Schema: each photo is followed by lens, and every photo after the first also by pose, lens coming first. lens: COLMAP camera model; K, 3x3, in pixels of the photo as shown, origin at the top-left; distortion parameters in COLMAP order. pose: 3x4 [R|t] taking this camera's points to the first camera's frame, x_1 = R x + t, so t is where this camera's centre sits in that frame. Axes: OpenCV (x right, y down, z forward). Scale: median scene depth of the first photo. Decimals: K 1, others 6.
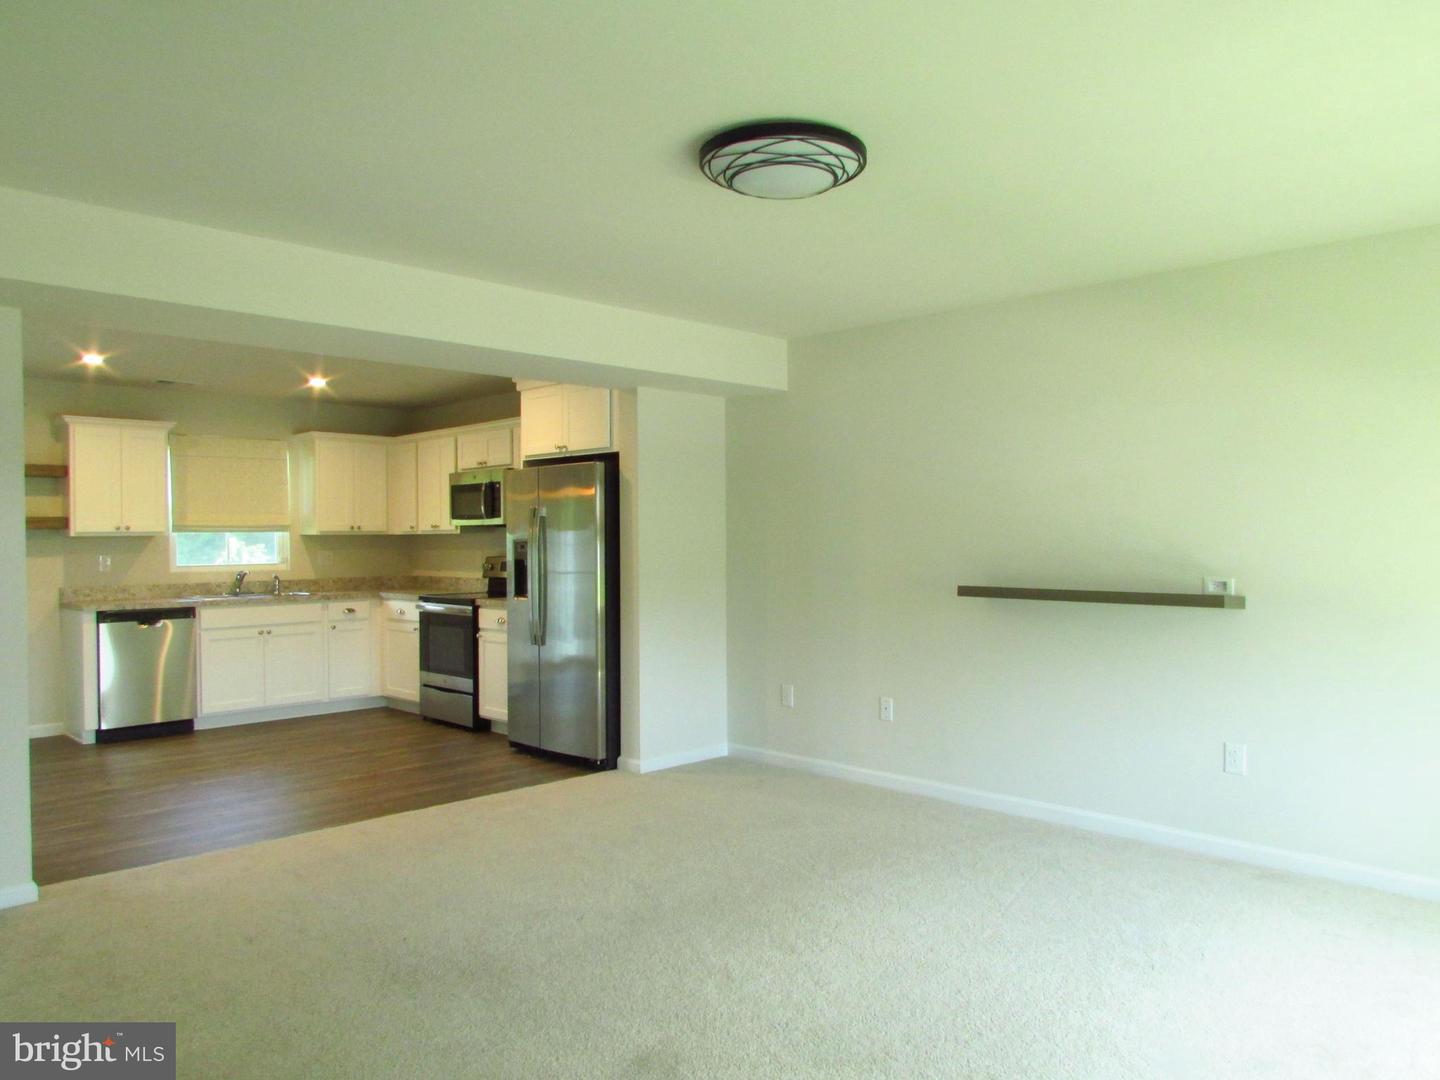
lens RADIAL K [[1044.9, 0, 719.9], [0, 1044.9, 527.7], [0, 0, 1]] dist [-0.002542, 0.004227]
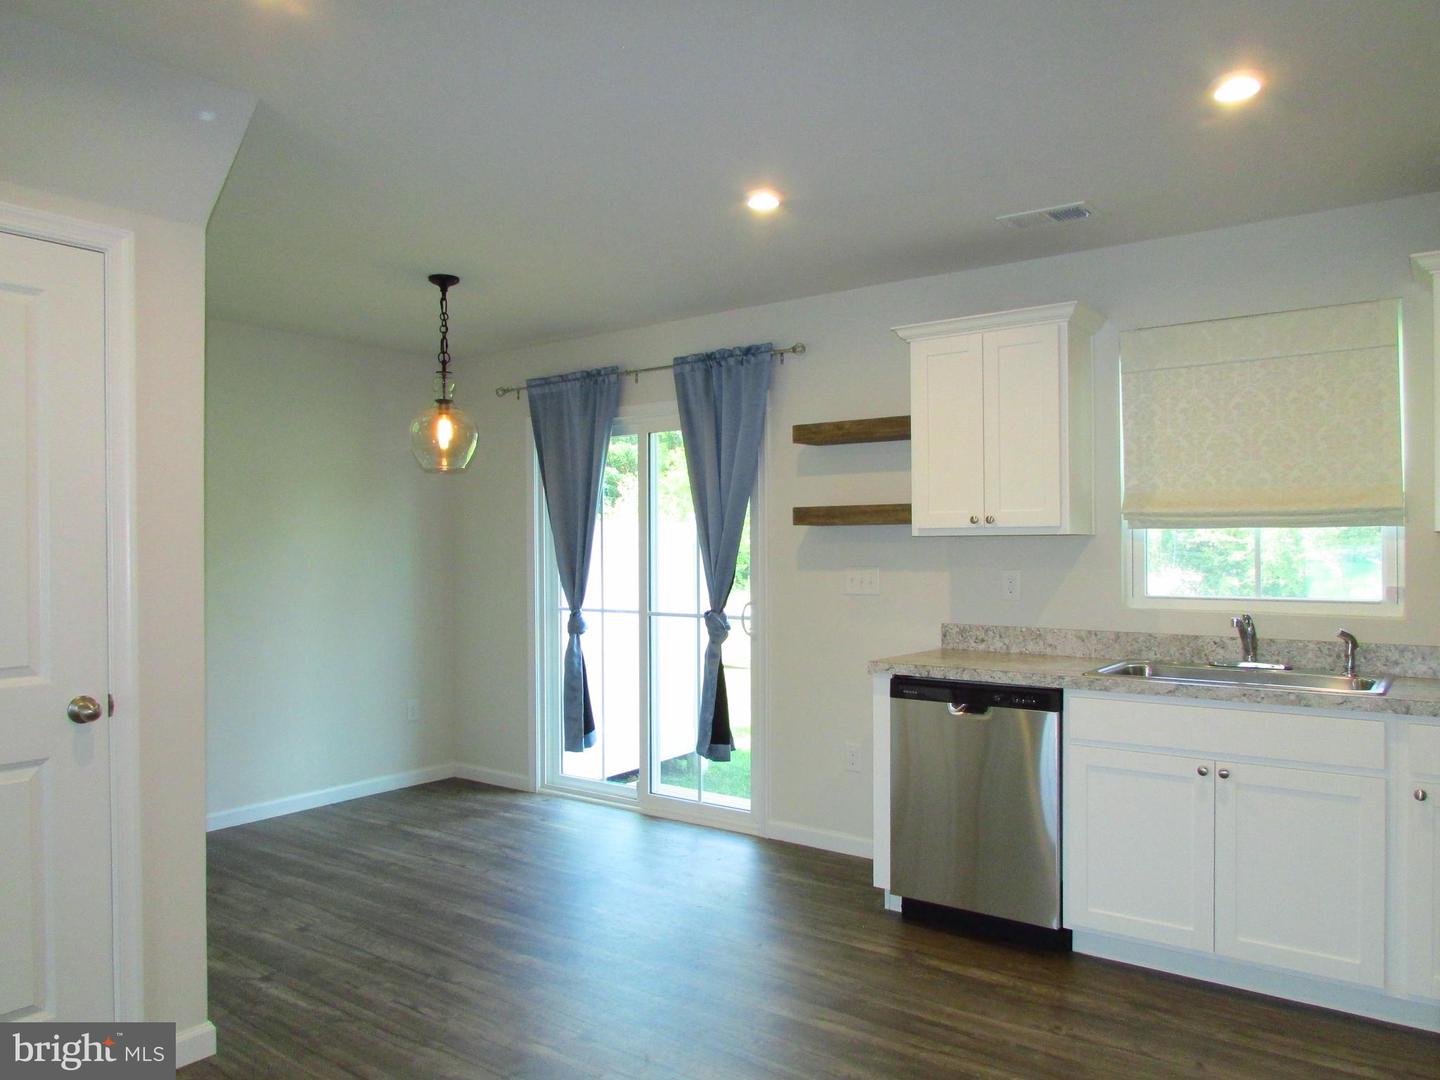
lens RADIAL K [[1044.9, 0, 758.1], [0, 1044.9, 546.9], [0, 0, 1]] dist [-0.002542, 0.004227]
pose [[0.180178, 0.011236, -0.983570, -0.067123], [0.010719, 0.999853, 0.013385, 0.004857], [0.983576, -0.012955, 0.180031, 0.736699]]
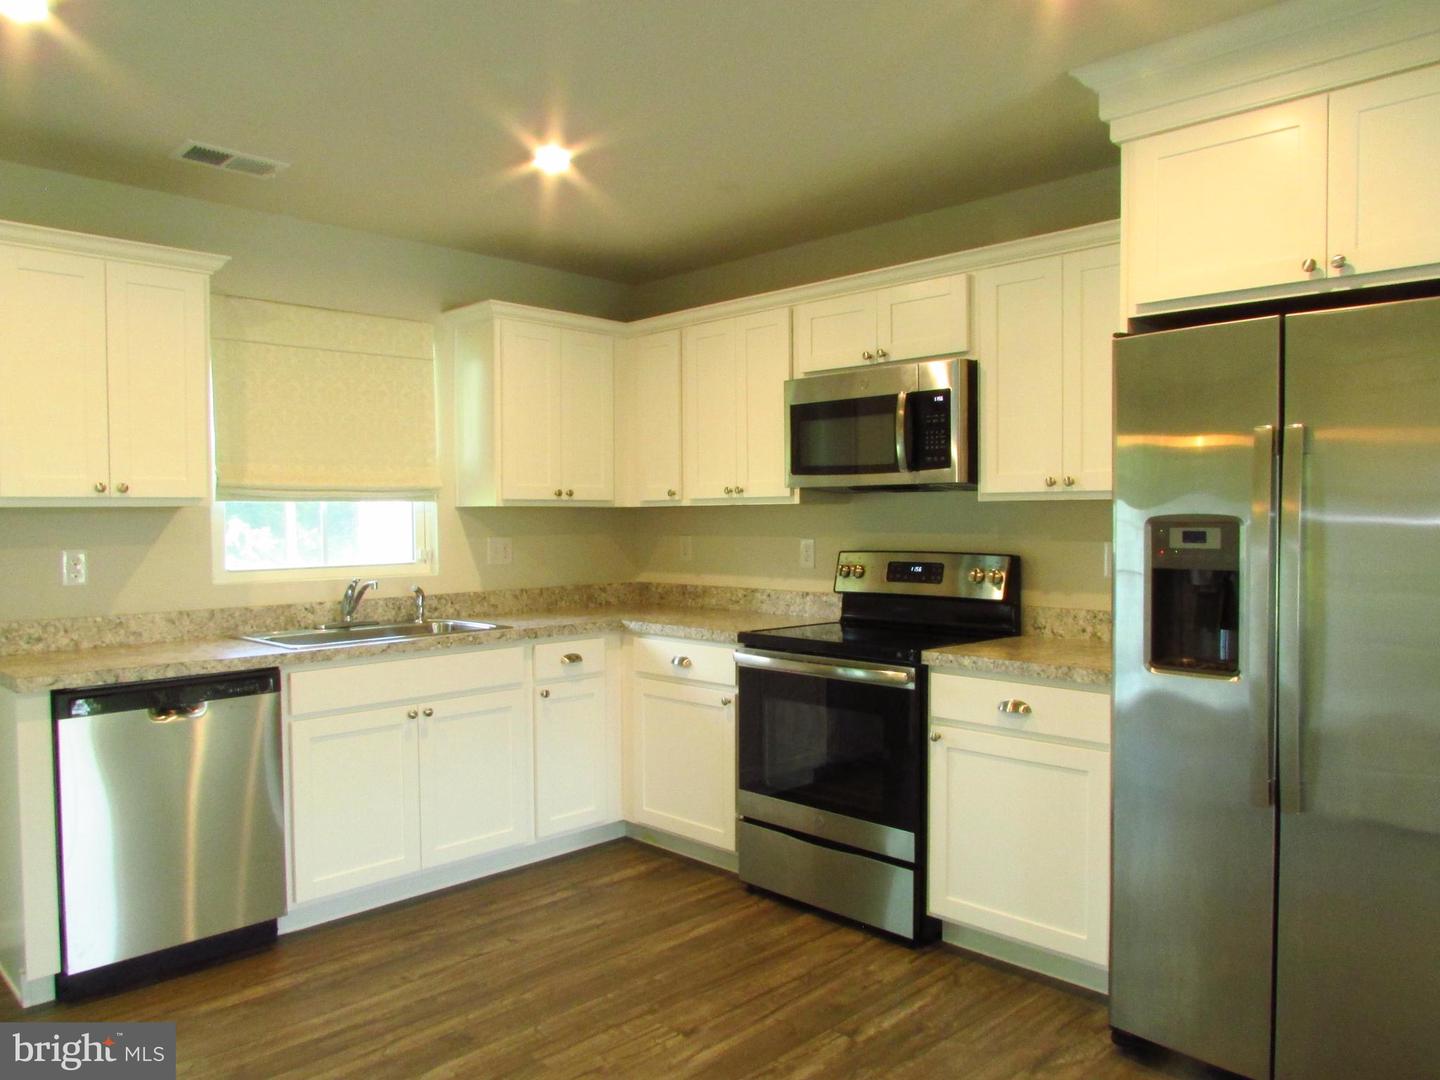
lens RADIAL K [[1044.9, 0, 724.6], [0, 1044.9, 533.2], [0, 0, 1]] dist [-0.002542, 0.004227]
pose [[0.999881, 0.002155, 0.015254, -0.299851], [-0.002546, 0.999668, 0.025625, 0.006697], [-0.015193, -0.025661, 0.999555, 0.519766]]
